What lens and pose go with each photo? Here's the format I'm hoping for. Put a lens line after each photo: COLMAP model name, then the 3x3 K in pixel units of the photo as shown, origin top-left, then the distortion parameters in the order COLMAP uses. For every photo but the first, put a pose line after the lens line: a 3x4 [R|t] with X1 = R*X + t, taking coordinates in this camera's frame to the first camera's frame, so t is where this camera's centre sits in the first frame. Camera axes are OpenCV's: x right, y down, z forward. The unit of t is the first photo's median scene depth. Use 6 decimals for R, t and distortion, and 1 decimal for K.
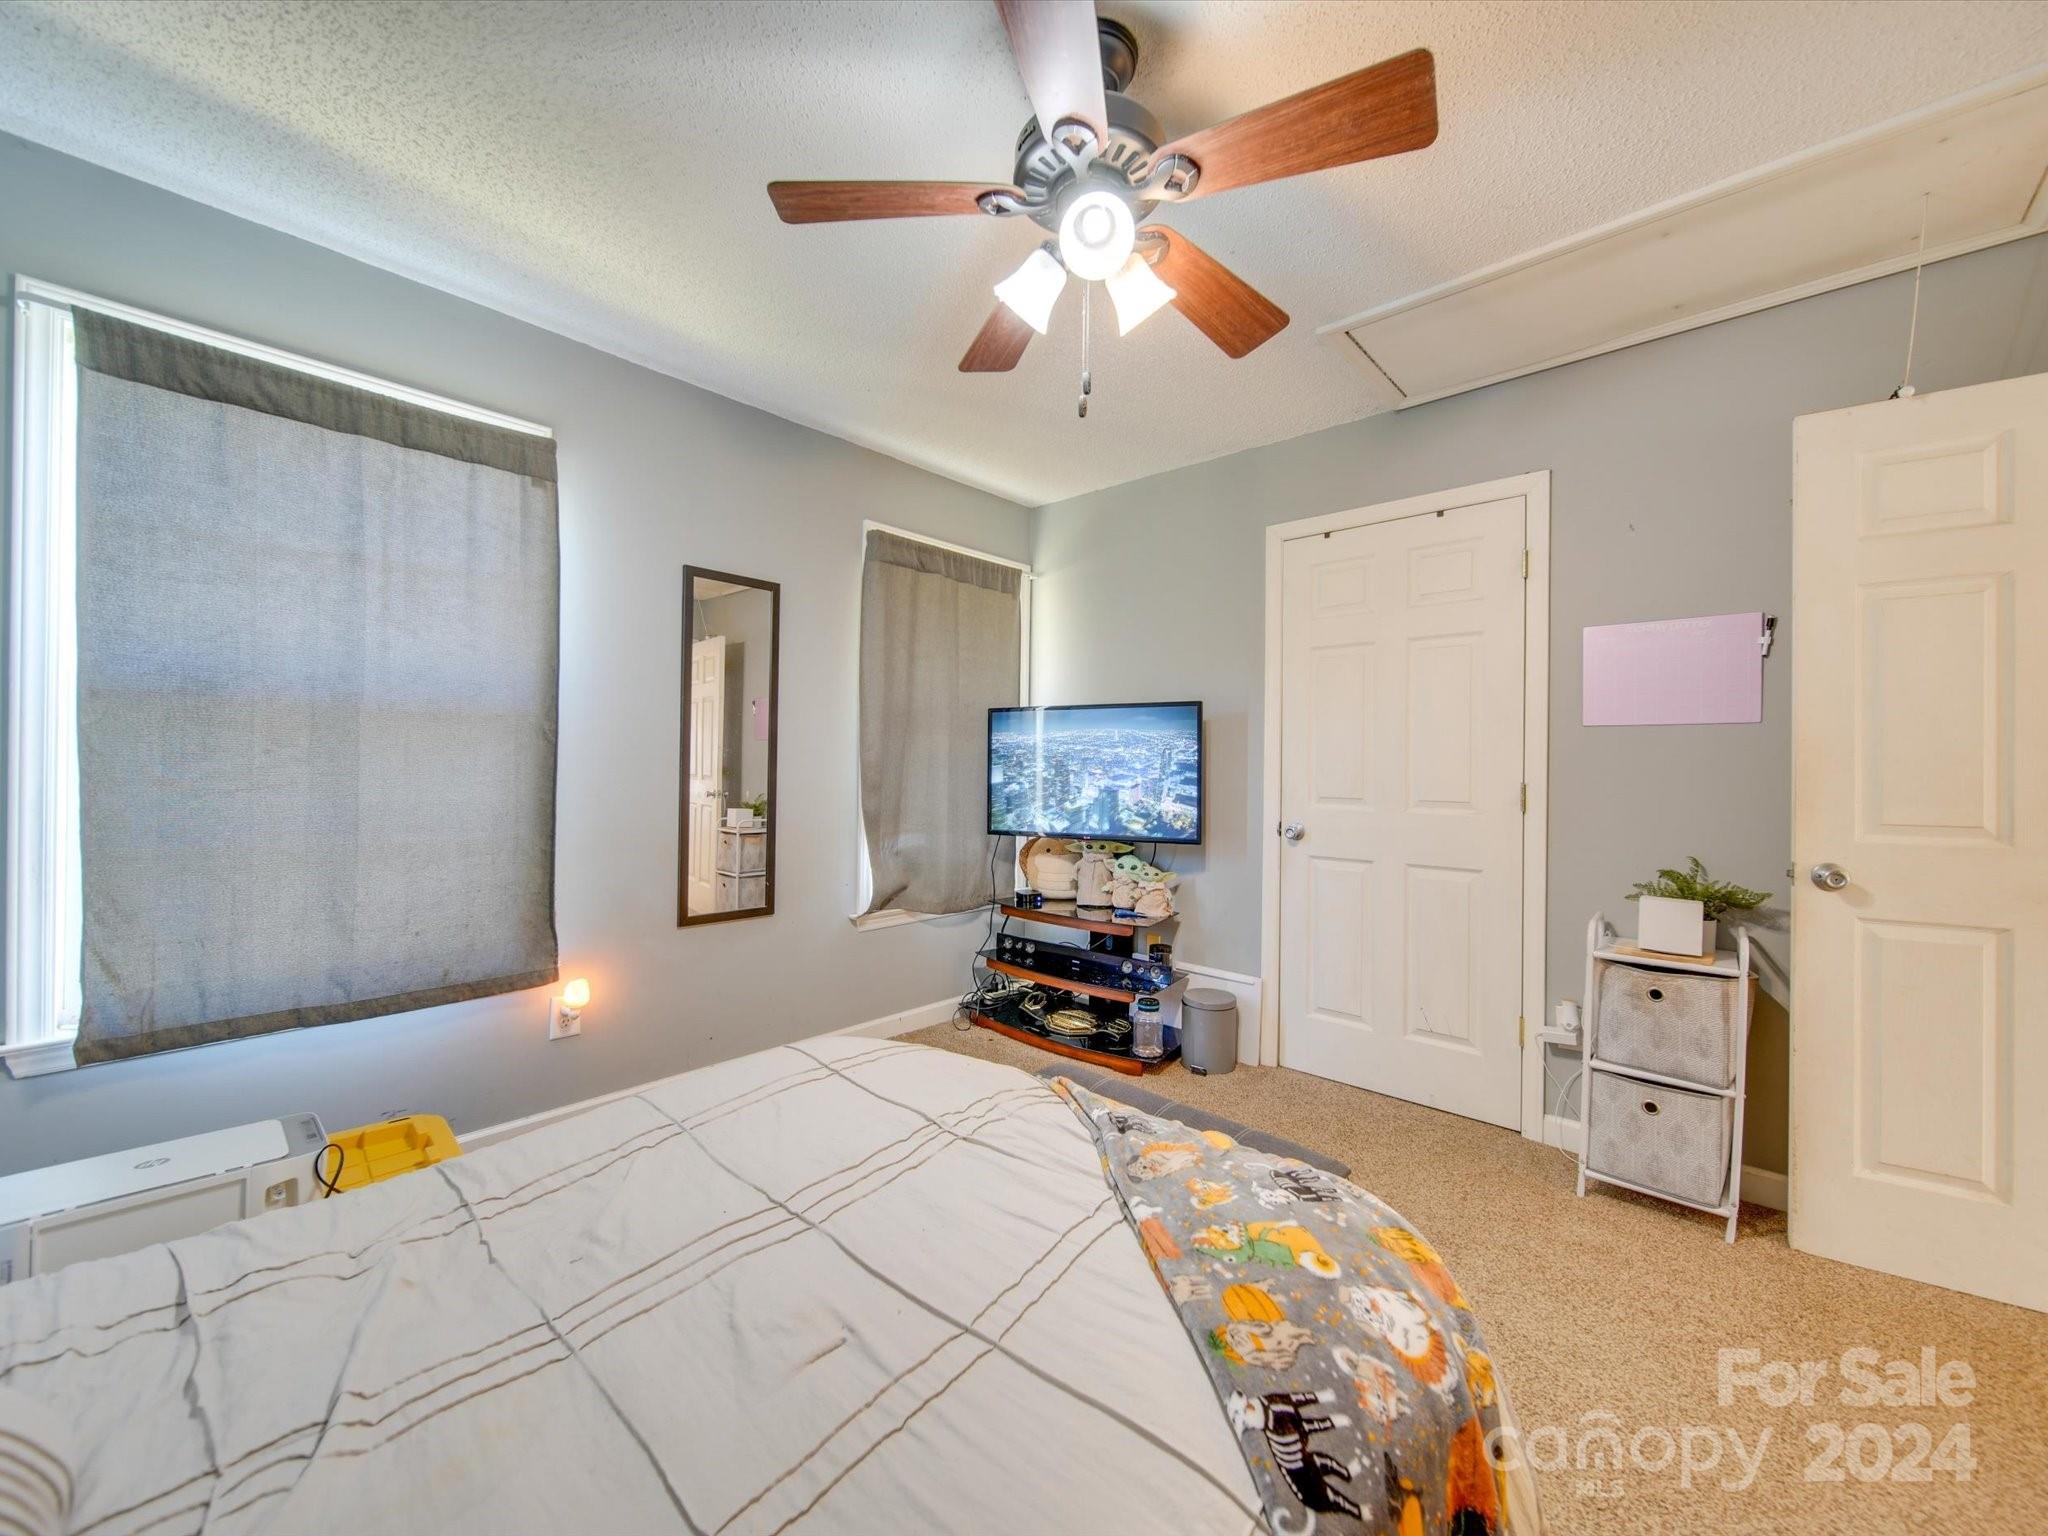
lens RADIAL K [[798.6, 0, 1021.2], [0, 798.6, 772.7], [0, 0, 1]] dist [0.000891, -0.001331]
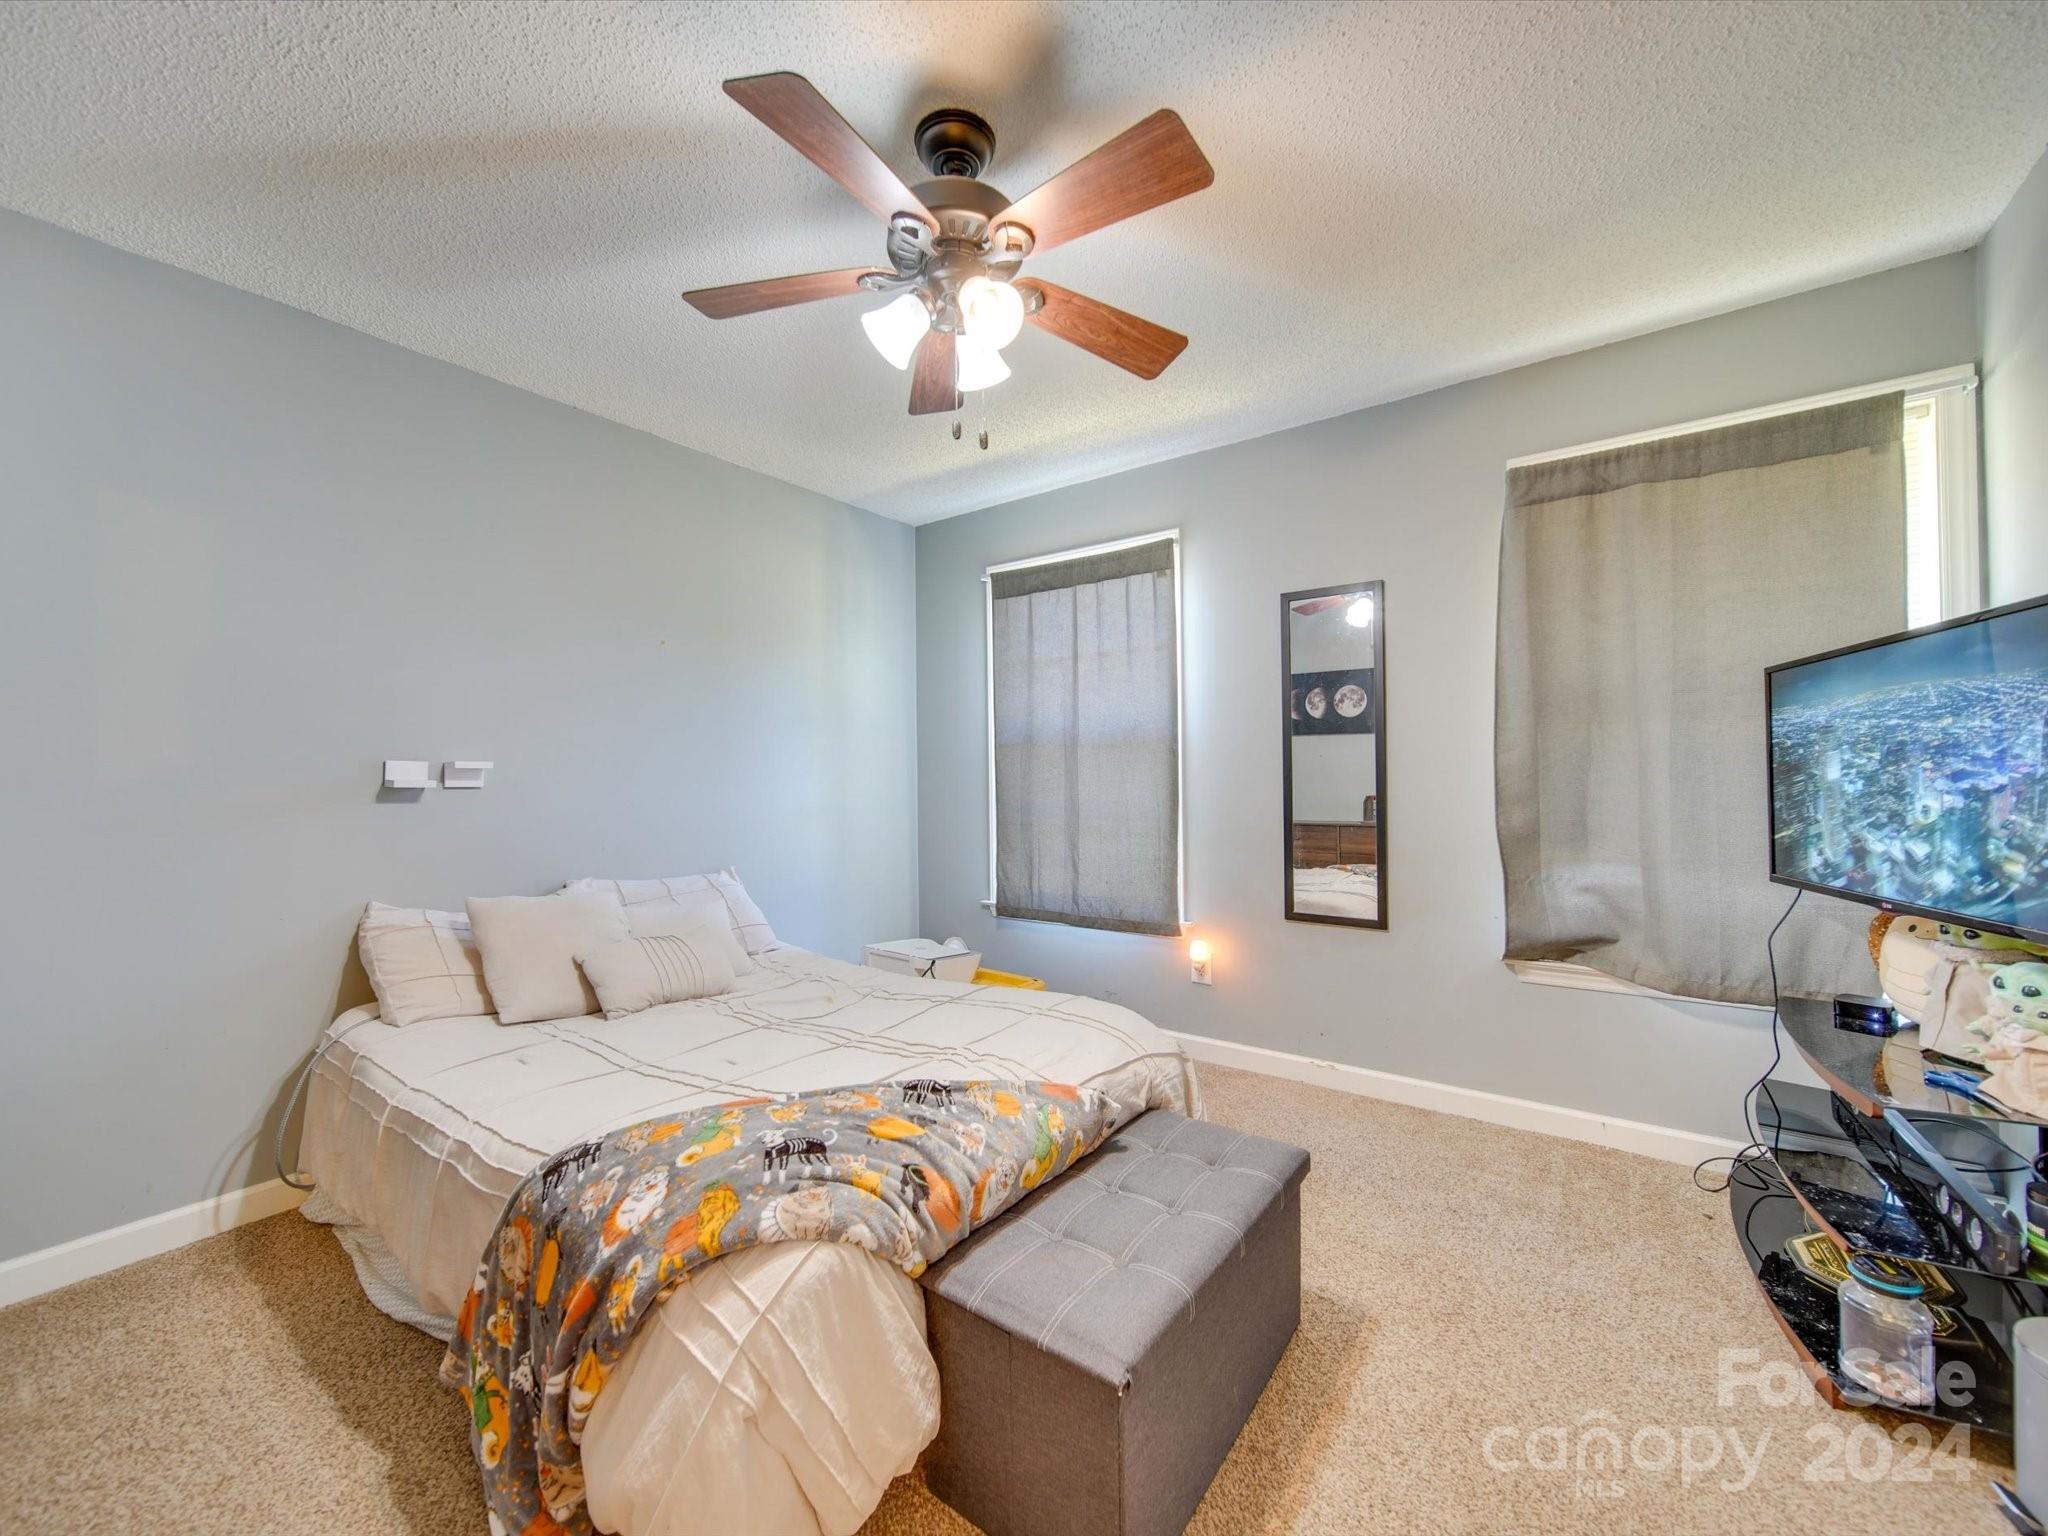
lens RADIAL K [[798.6, 0, 1020.9], [0, 798.6, 769.2], [0, 0, 1]] dist [0.000891, -0.001331]
pose [[0.112983, -0.021406, -0.993366, 0.759304], [0.001558, 0.999770, -0.021367, 0.009523], [0.993596, 0.000866, 0.112990, 0.608697]]
